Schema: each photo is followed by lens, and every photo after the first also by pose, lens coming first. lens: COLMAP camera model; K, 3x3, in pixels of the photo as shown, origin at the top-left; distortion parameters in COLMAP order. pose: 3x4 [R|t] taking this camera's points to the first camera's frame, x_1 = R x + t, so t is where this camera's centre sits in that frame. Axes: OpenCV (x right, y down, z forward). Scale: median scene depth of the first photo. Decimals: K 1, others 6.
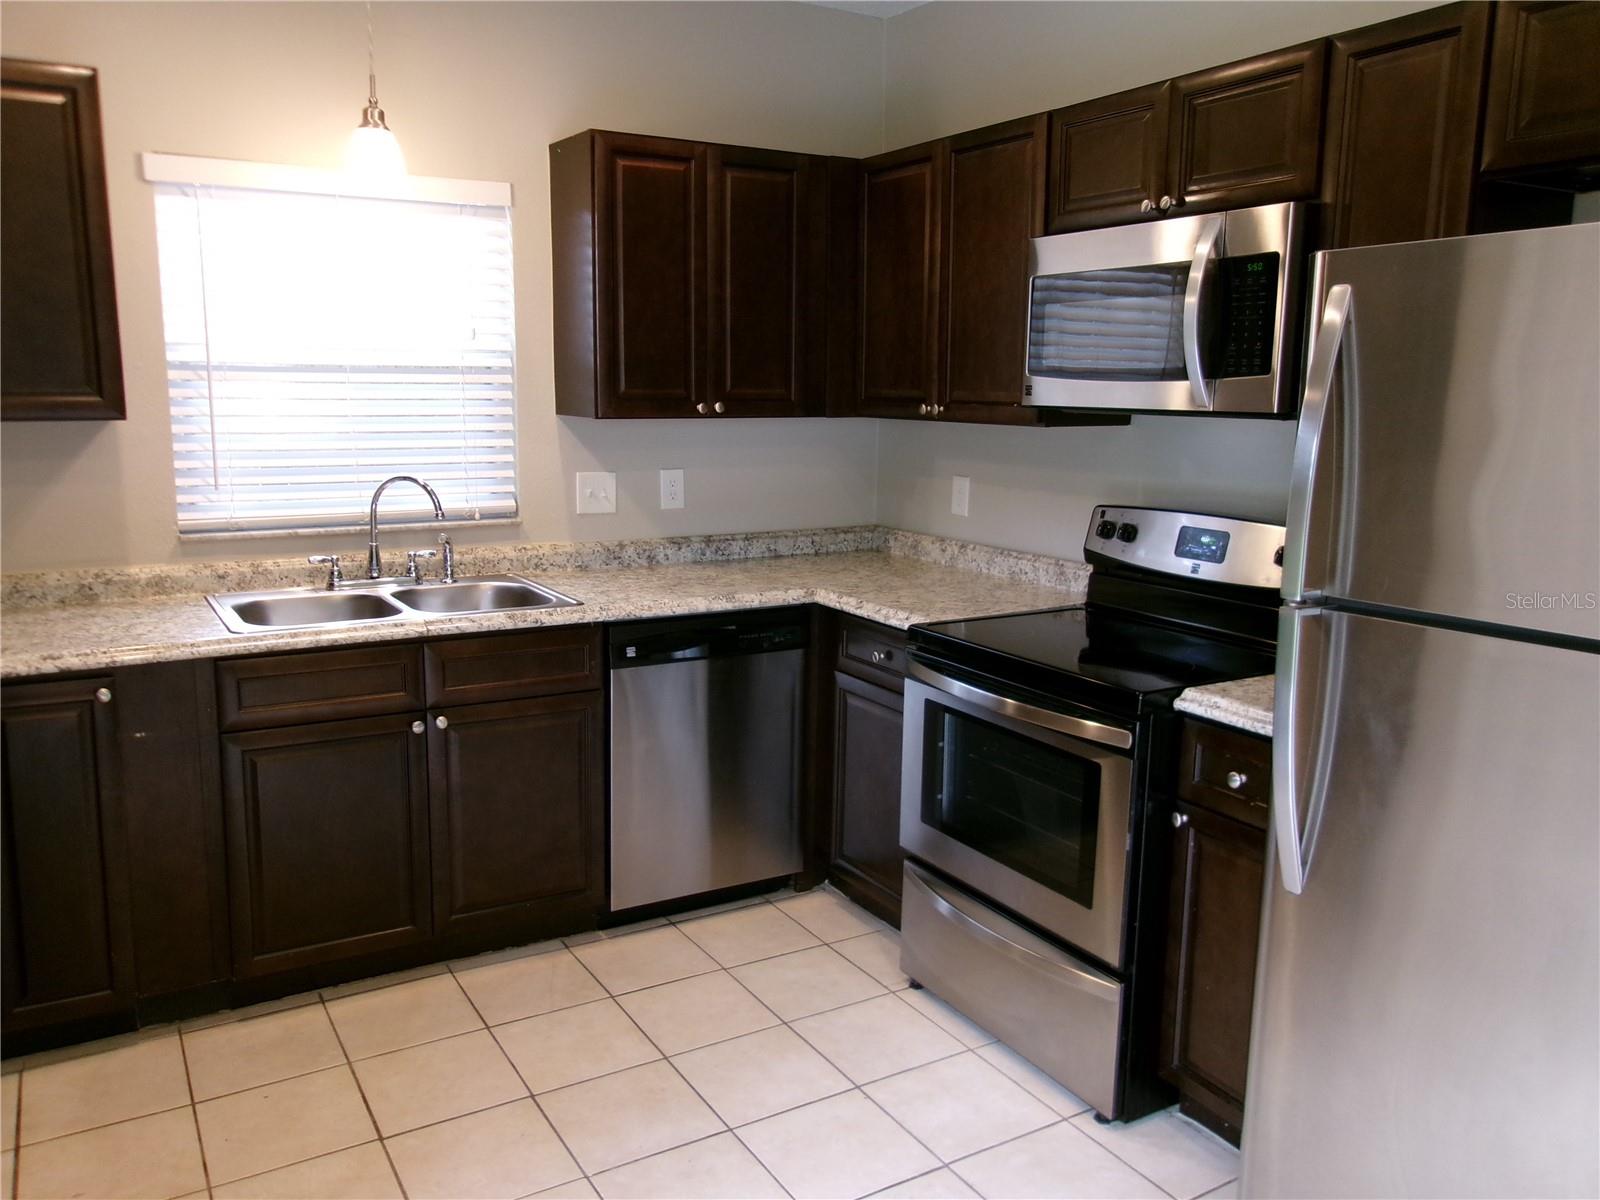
lens RADIAL K [[1254.7, 0, 799.3], [0, 1254.7, 597.3], [0, 0, 1]] dist [-0.038819, 0.069698]
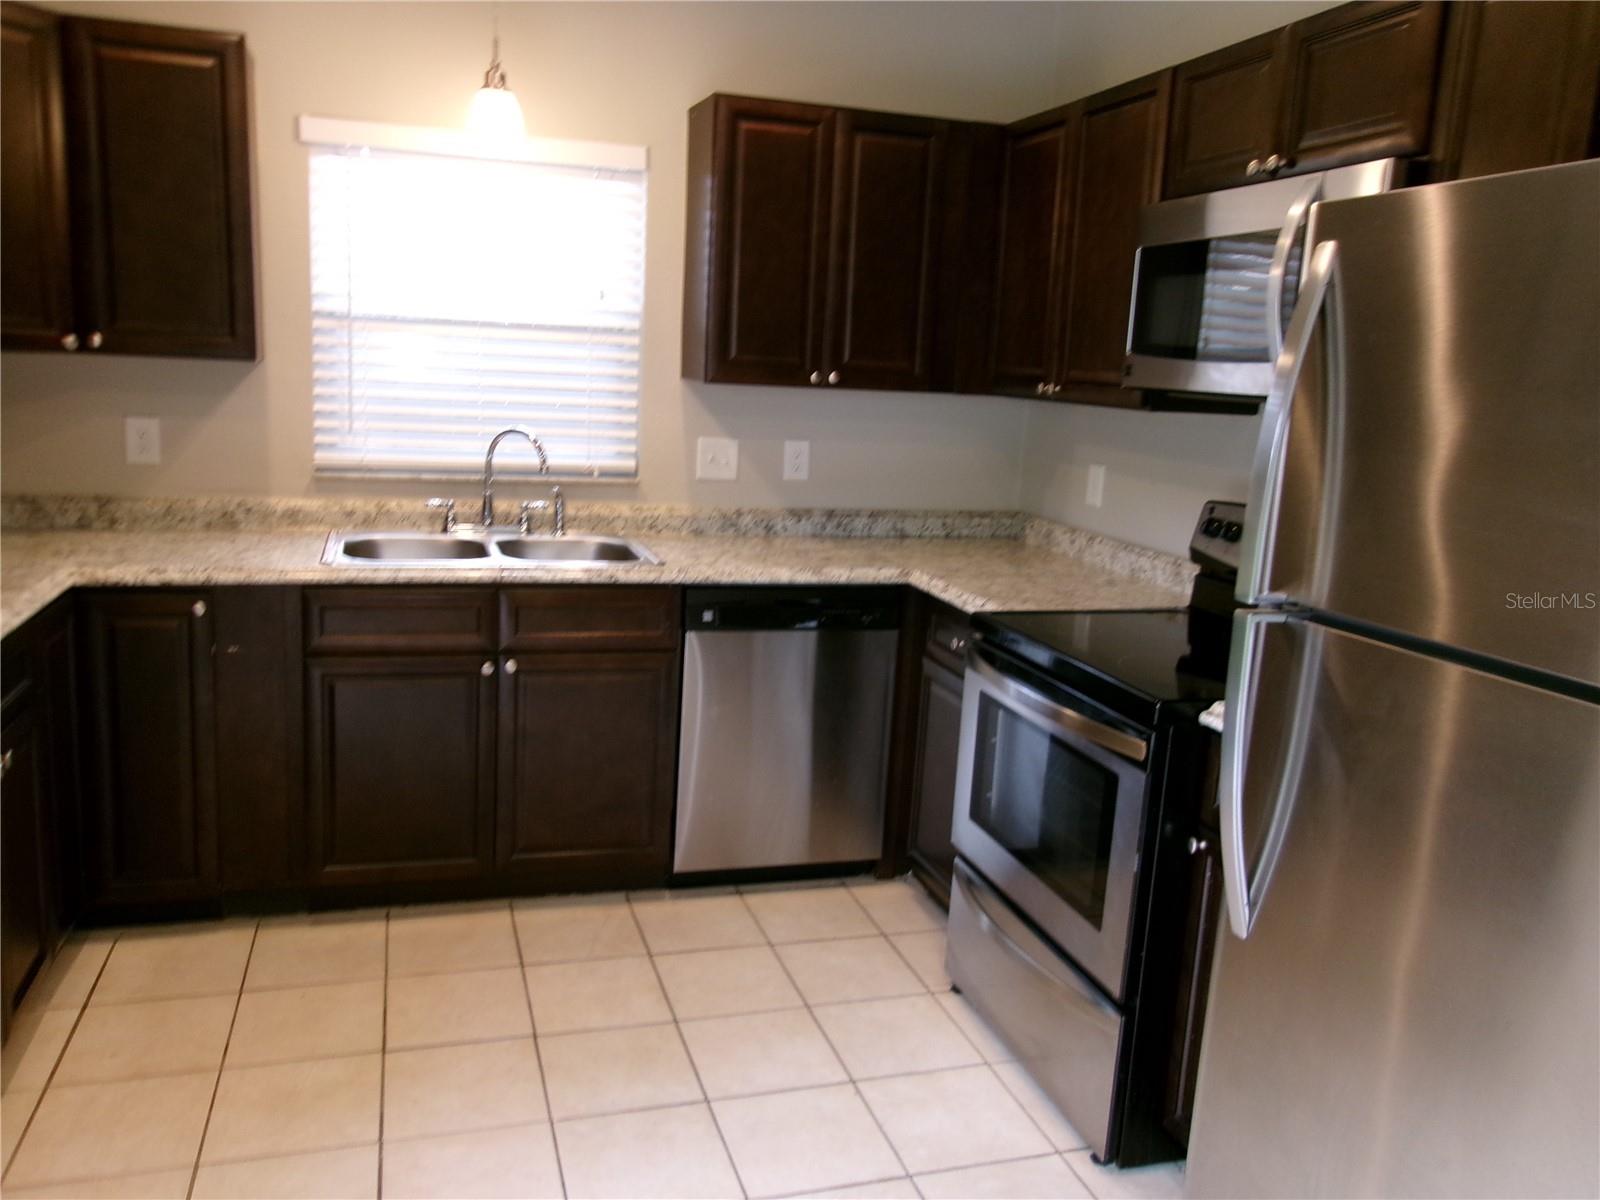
lens RADIAL K [[1254.7, 0, 803.5], [0, 1254.7, 598.6], [0, 0, 1]] dist [-0.038819, 0.069698]
pose [[0.971109, 0.082954, -0.223755, 0.169576], [-0.080818, 0.996553, 0.018704, 0.004959], [0.224535, -0.000080, 0.974466, 0.045347]]
